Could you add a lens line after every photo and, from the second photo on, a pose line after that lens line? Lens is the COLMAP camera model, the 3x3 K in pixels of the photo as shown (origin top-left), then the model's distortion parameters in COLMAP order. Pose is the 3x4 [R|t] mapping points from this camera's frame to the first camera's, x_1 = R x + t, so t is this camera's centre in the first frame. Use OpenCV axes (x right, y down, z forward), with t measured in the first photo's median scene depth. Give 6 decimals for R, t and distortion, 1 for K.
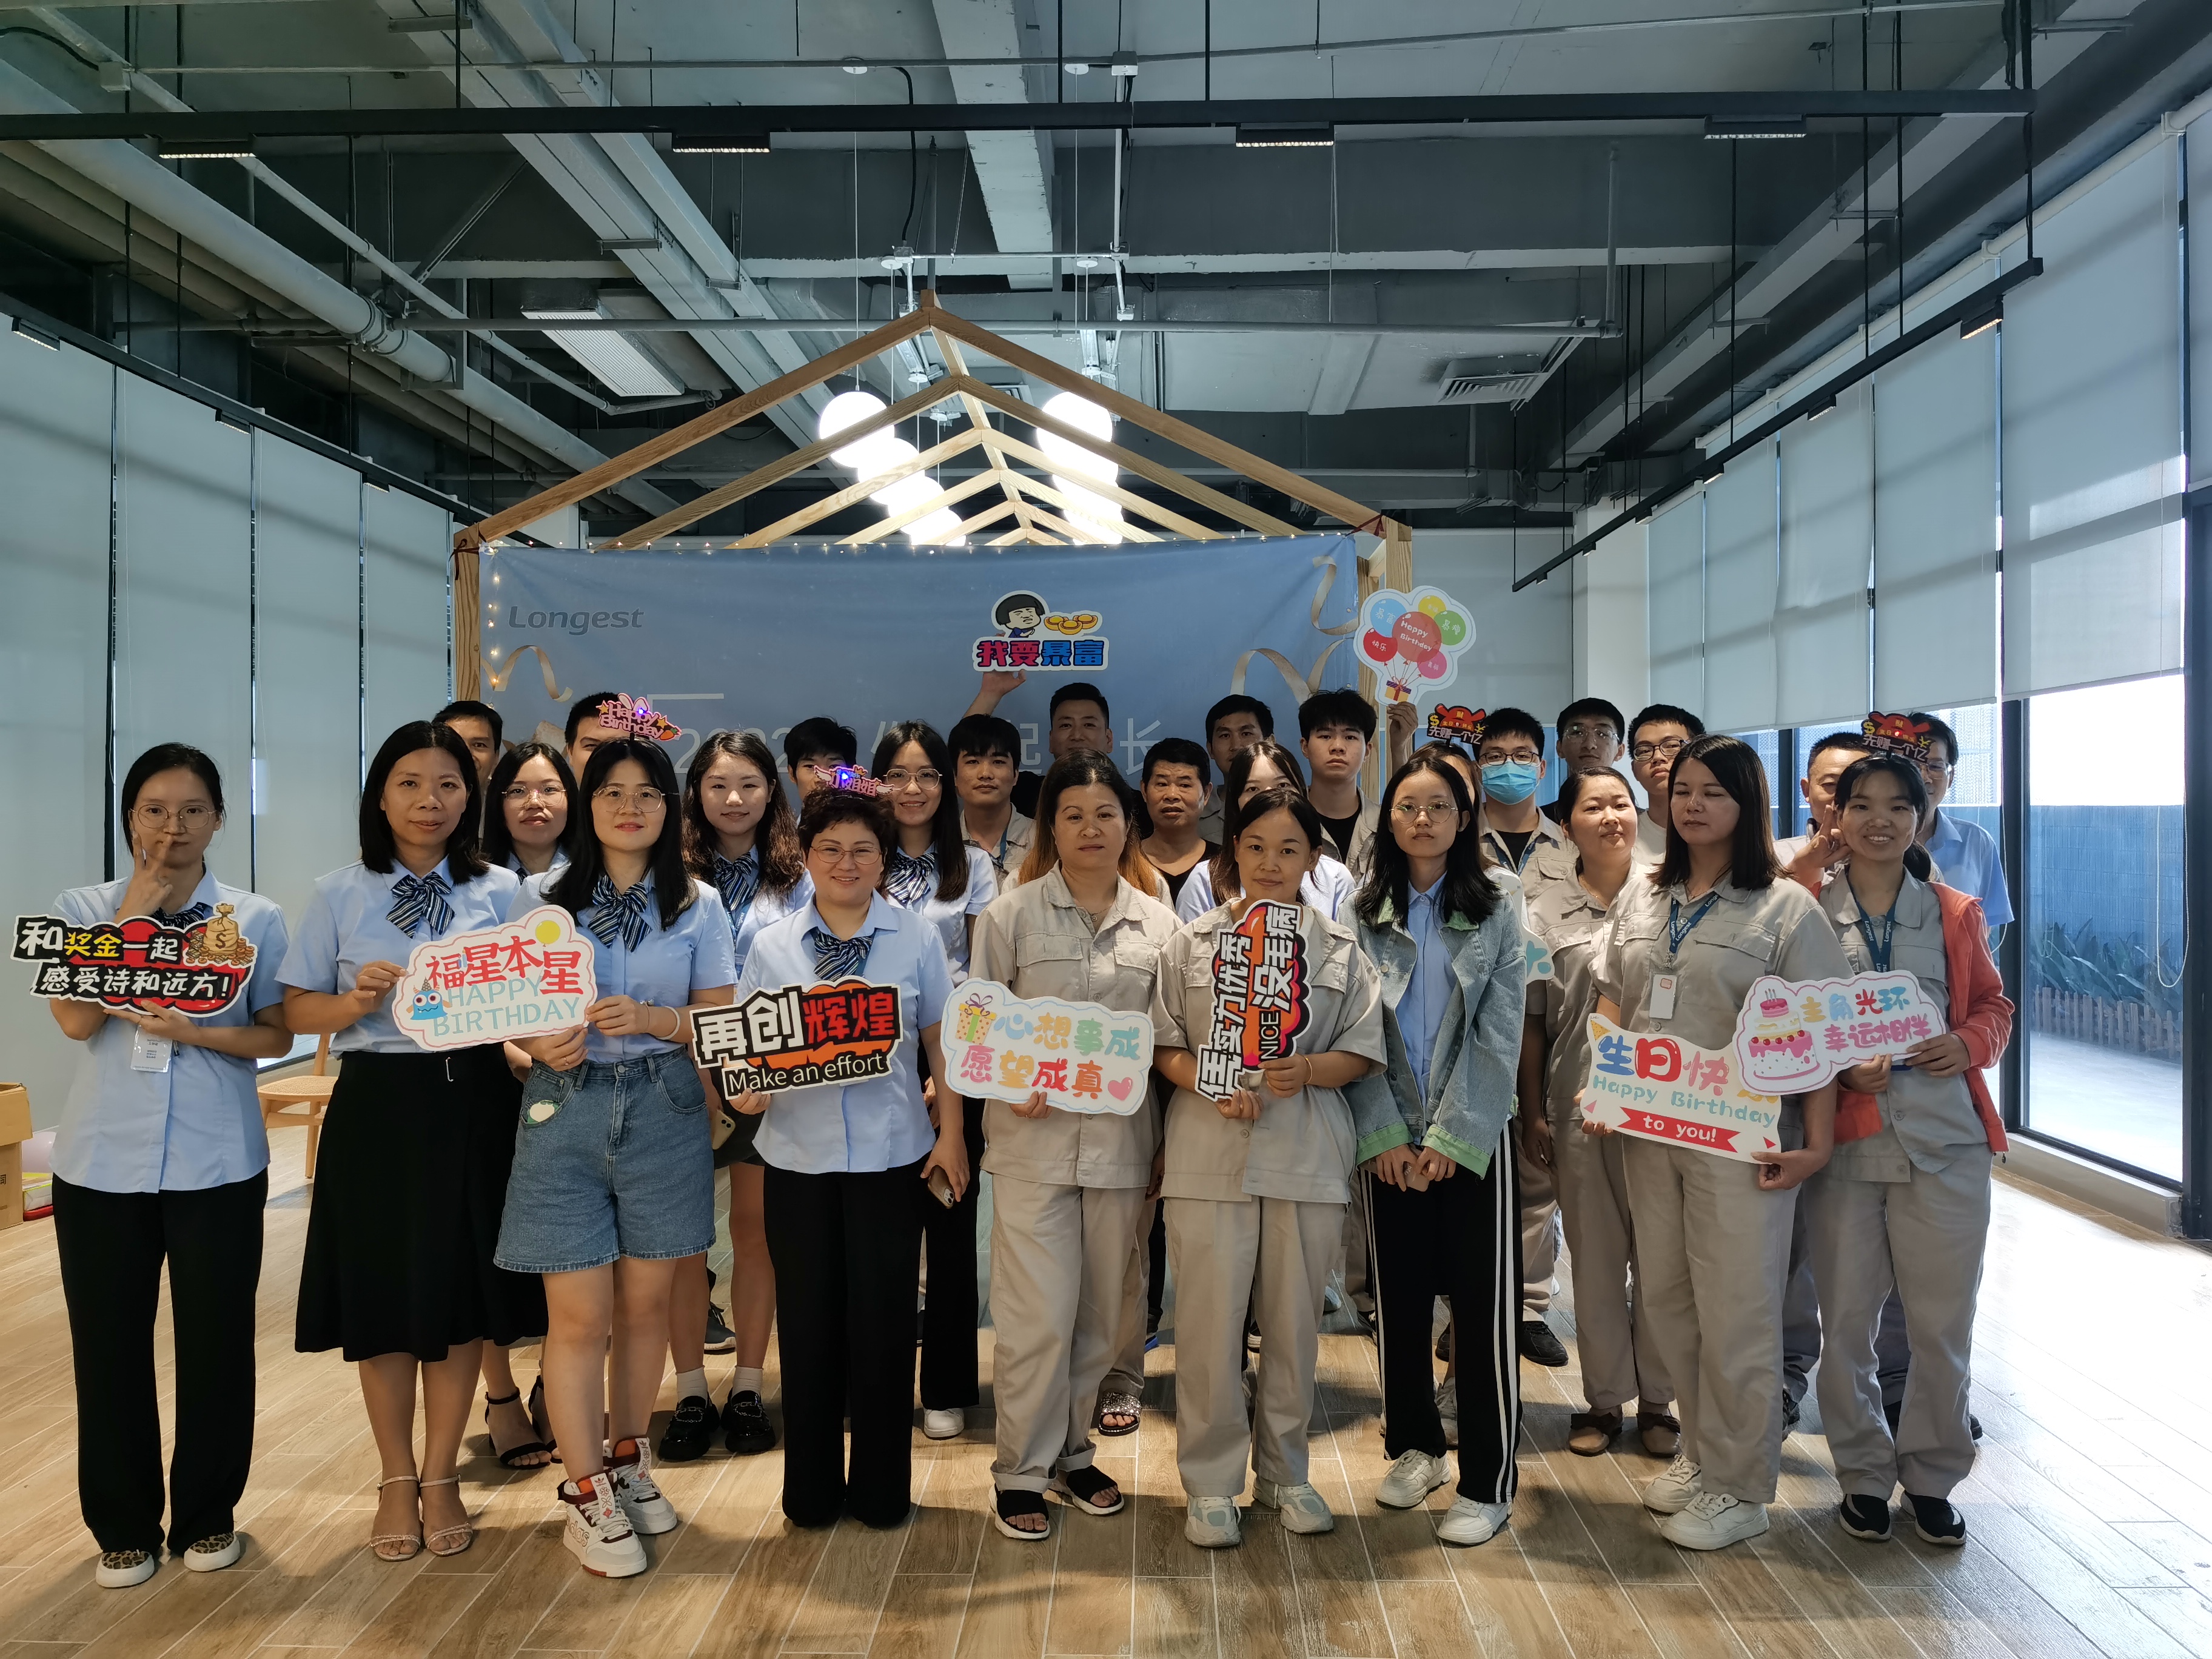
lens RADIAL K [[1722.7, 0, 1070.9], [0, 1722.7, 834.6], [0, 0, 1]] dist [0.050211, -0.088546]
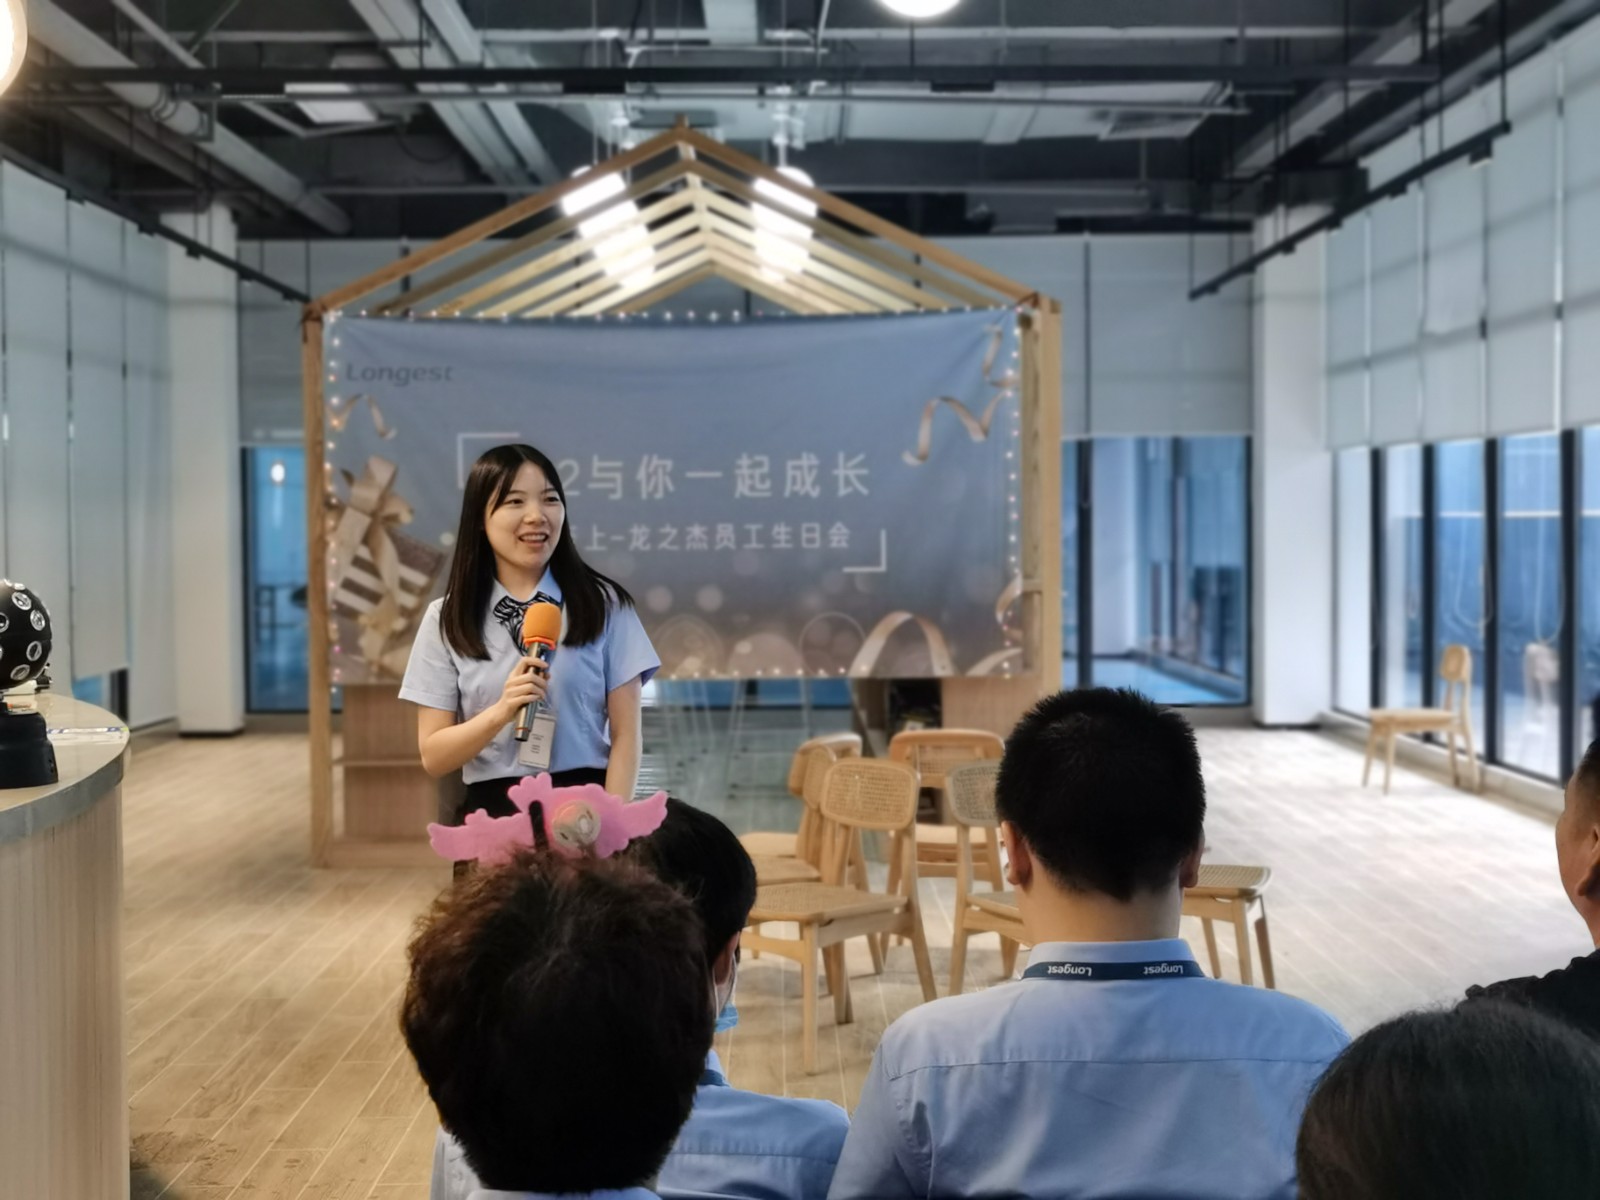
lens RADIAL K [[2369.4, 0, 791.5], [0, 2369.4, 640.8], [0, 0, 1]] dist [0.040927, 0.000000]
pose [[0.998615, -0.006815, 0.052175, -0.070712], [0.004916, 0.999324, 0.036432, 0.005900], [-0.052388, -0.036125, 0.997973, -0.561634]]
